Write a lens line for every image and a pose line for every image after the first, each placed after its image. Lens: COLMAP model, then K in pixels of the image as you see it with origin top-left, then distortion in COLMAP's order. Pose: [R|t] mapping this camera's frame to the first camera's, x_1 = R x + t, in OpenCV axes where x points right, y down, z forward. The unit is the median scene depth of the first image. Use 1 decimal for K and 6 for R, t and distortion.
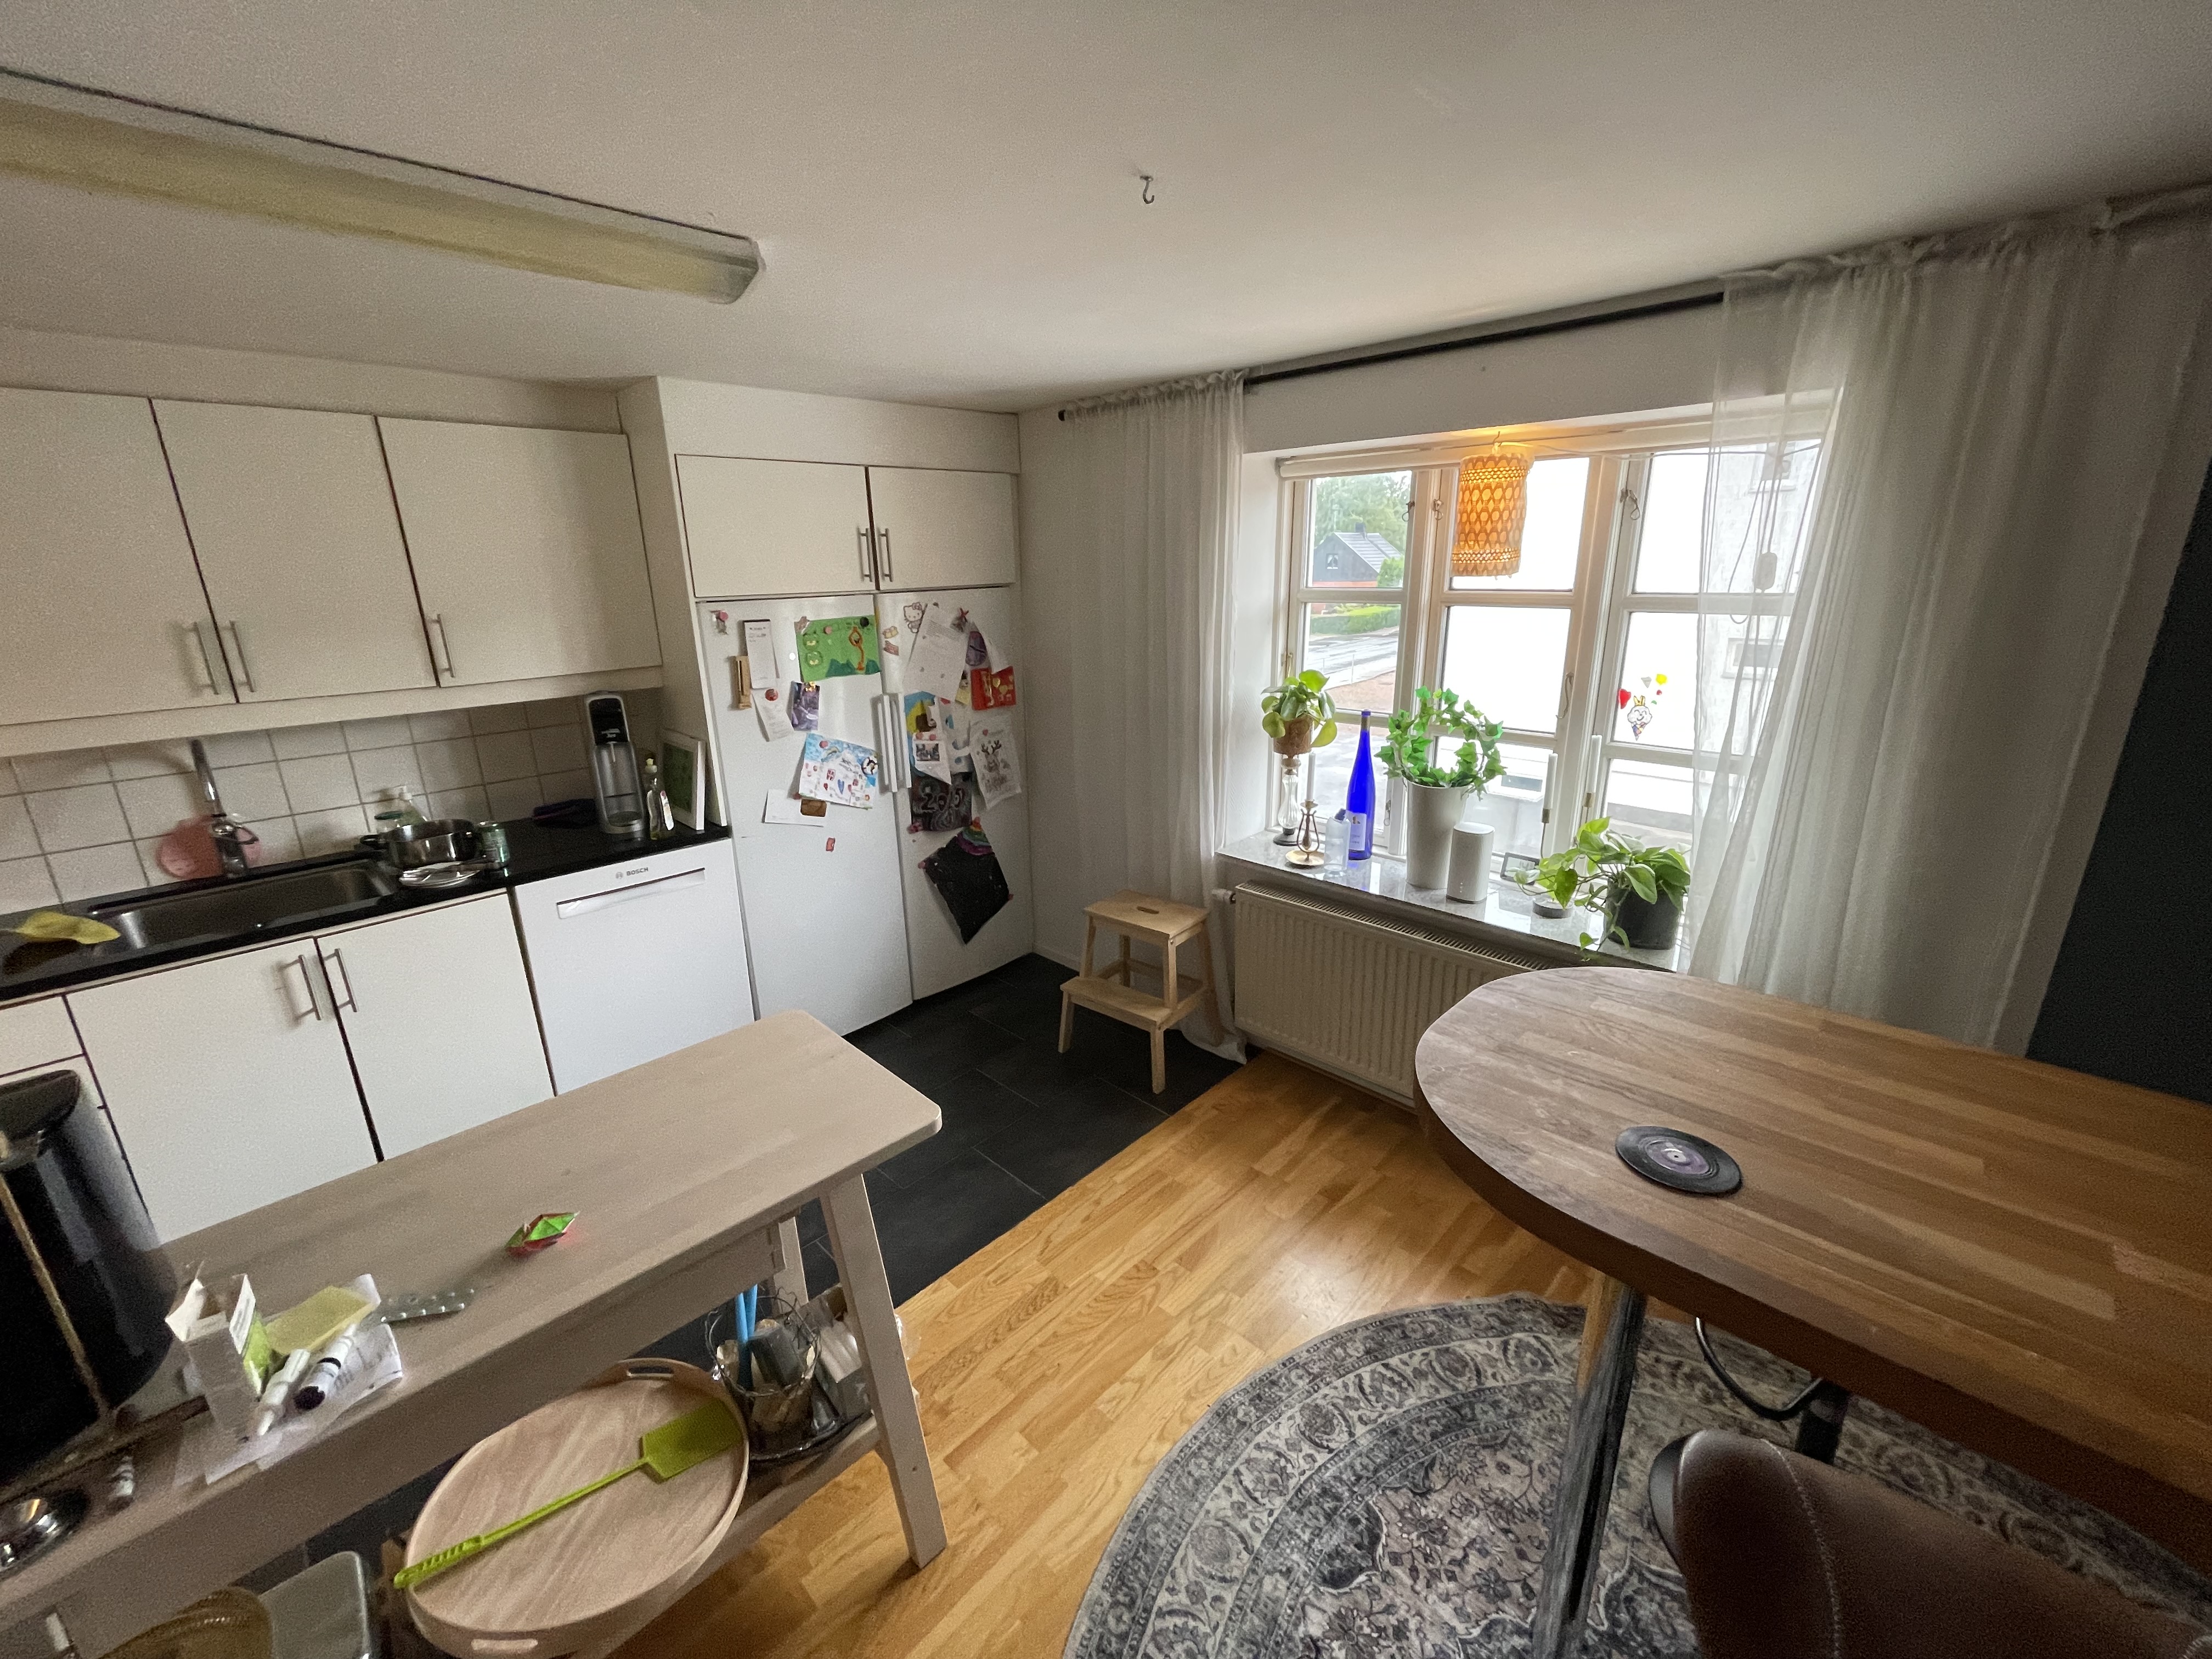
lens RADIAL K [[911.6, 0, 1094.6], [0, 911.6, 820.8], [0, 0, 1]] dist [-0.001632, 0.007820]
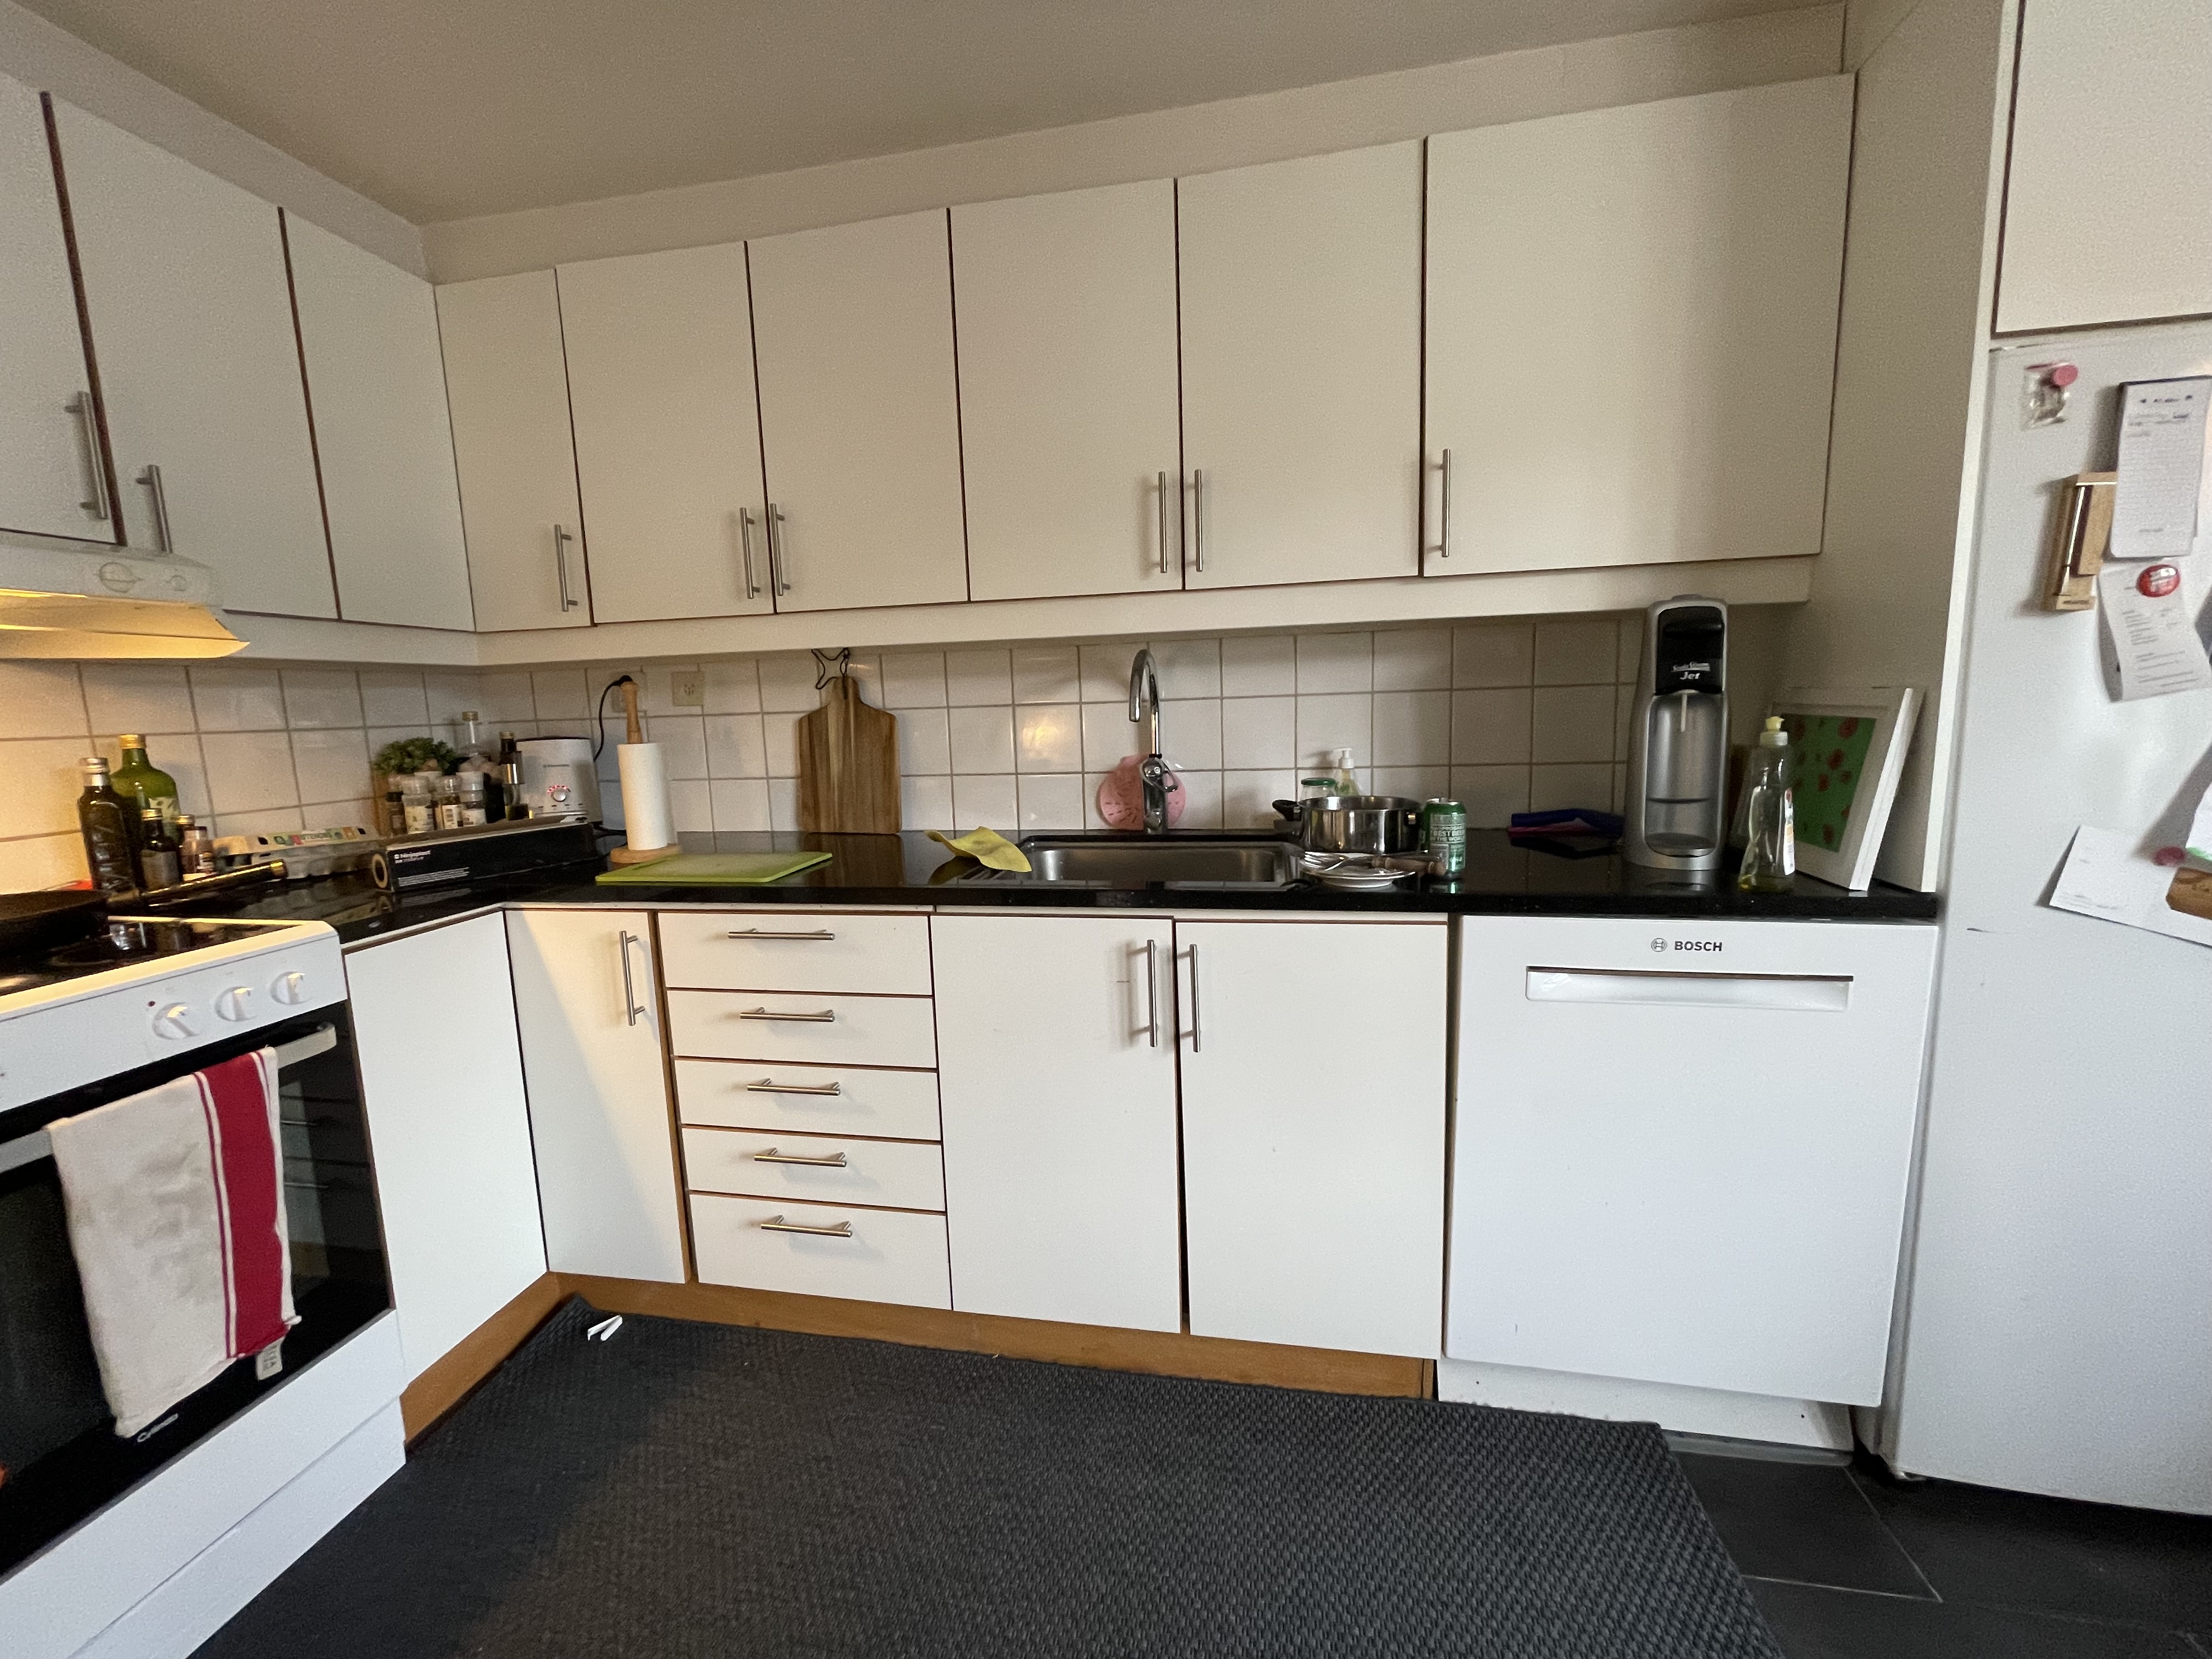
lens RADIAL K [[892.9, 0, 1100.7], [0, 892.9, 828.3], [0, 0, 1]] dist [-0.000907, 0.000142]
pose [[0.562285, 0.119045, -0.818330, -0.325926], [-0.213194, 0.977000, -0.004361, 0.068471], [0.798990, 0.176915, 0.574732, 0.510402]]
